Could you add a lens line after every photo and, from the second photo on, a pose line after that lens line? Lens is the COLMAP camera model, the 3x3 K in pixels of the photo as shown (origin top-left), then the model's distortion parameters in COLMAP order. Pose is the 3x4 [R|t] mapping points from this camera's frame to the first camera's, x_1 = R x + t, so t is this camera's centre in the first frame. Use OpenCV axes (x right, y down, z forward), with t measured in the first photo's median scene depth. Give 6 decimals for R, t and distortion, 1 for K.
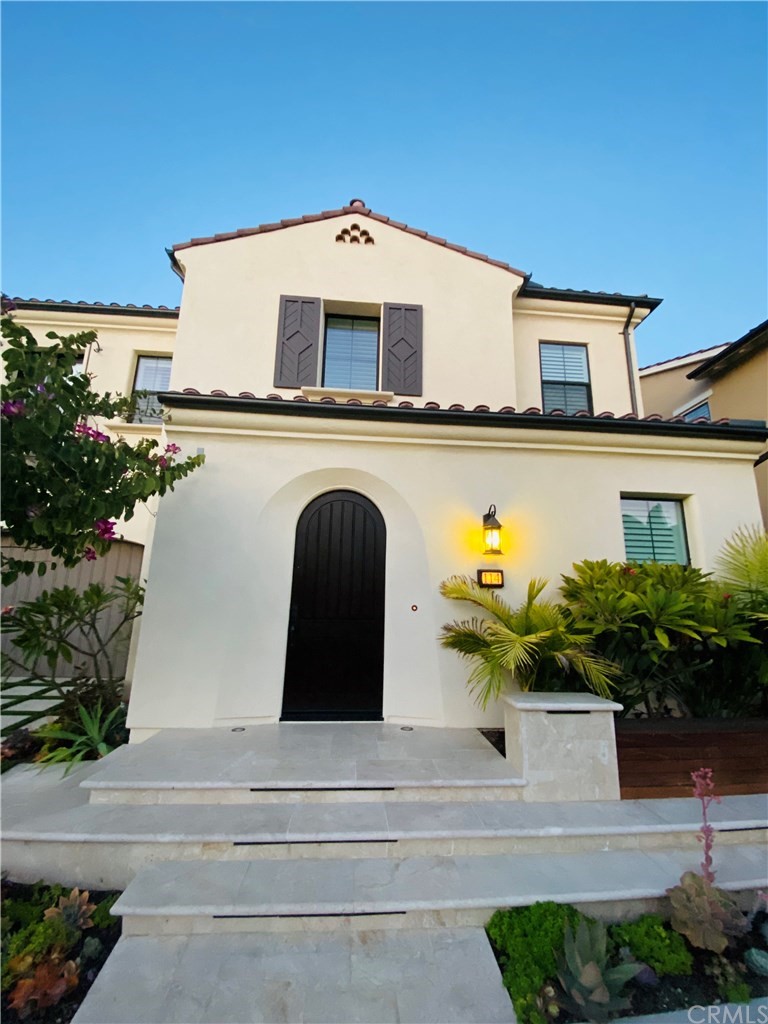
lens RADIAL K [[416.2, 0, 384.0], [0, 416.2, 512.0], [0, 0, 1]] dist [0.001483, -0.013094]
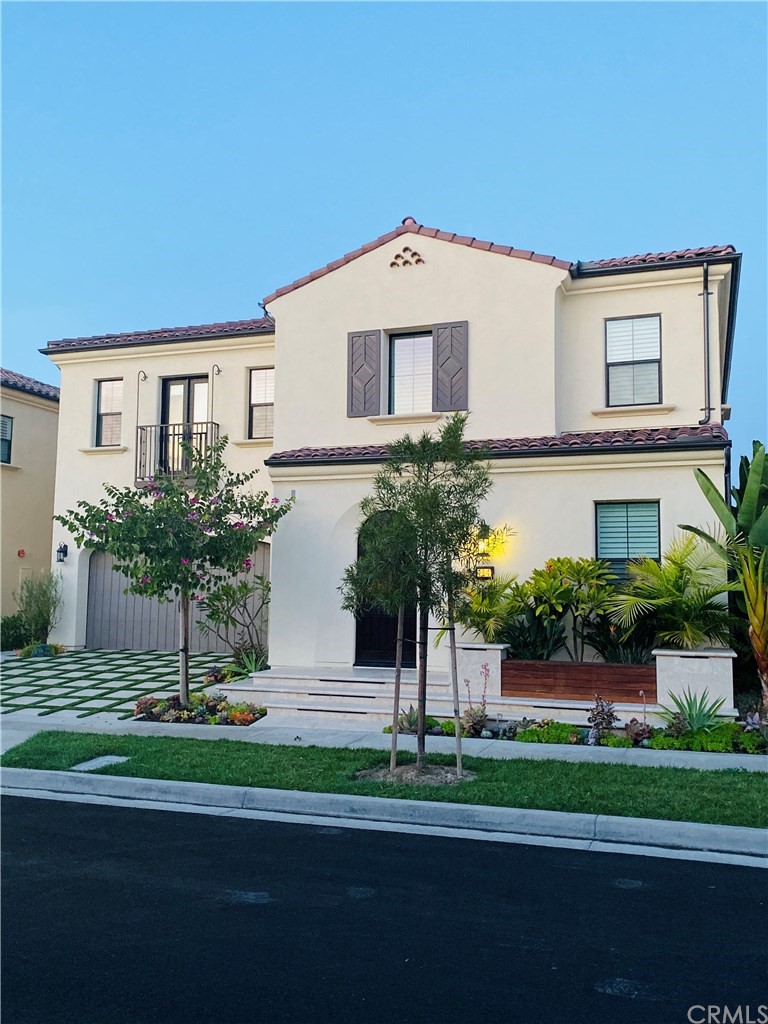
lens RADIAL K [[804.4, 0, 384.0], [0, 804.4, 512.0], [0, 0, 1]] dist [0.007091, 0.000493]
pose [[0.915902, -0.050855, -0.398168, 1.121372], [0.097973, 0.990264, 0.098888, -0.370063], [0.389262, -0.129581, 0.911967, -1.693326]]
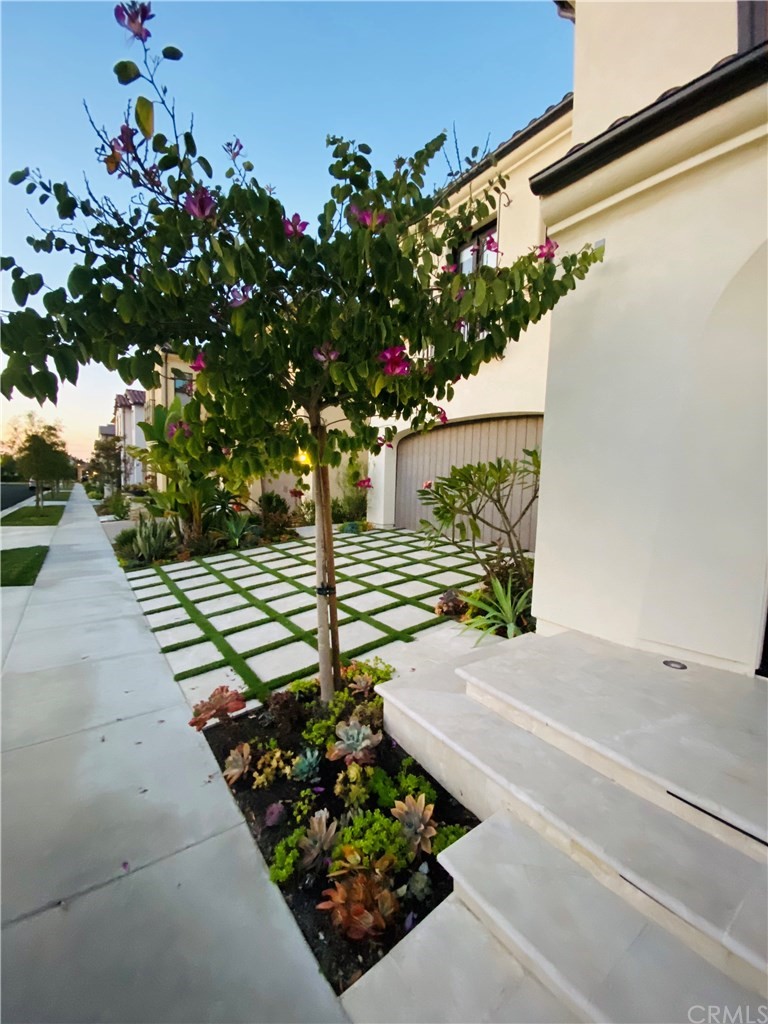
lens RADIAL K [[405.3, 0, 384.0], [0, 405.3, 512.0], [0, 0, 1]] dist [0.000585, -0.011904]
pose [[0.516294, 0.067599, -0.853740, -0.056897], [0.170303, 0.968867, 0.179705, 0.092219], [0.839308, -0.238175, 0.488707, 0.348304]]
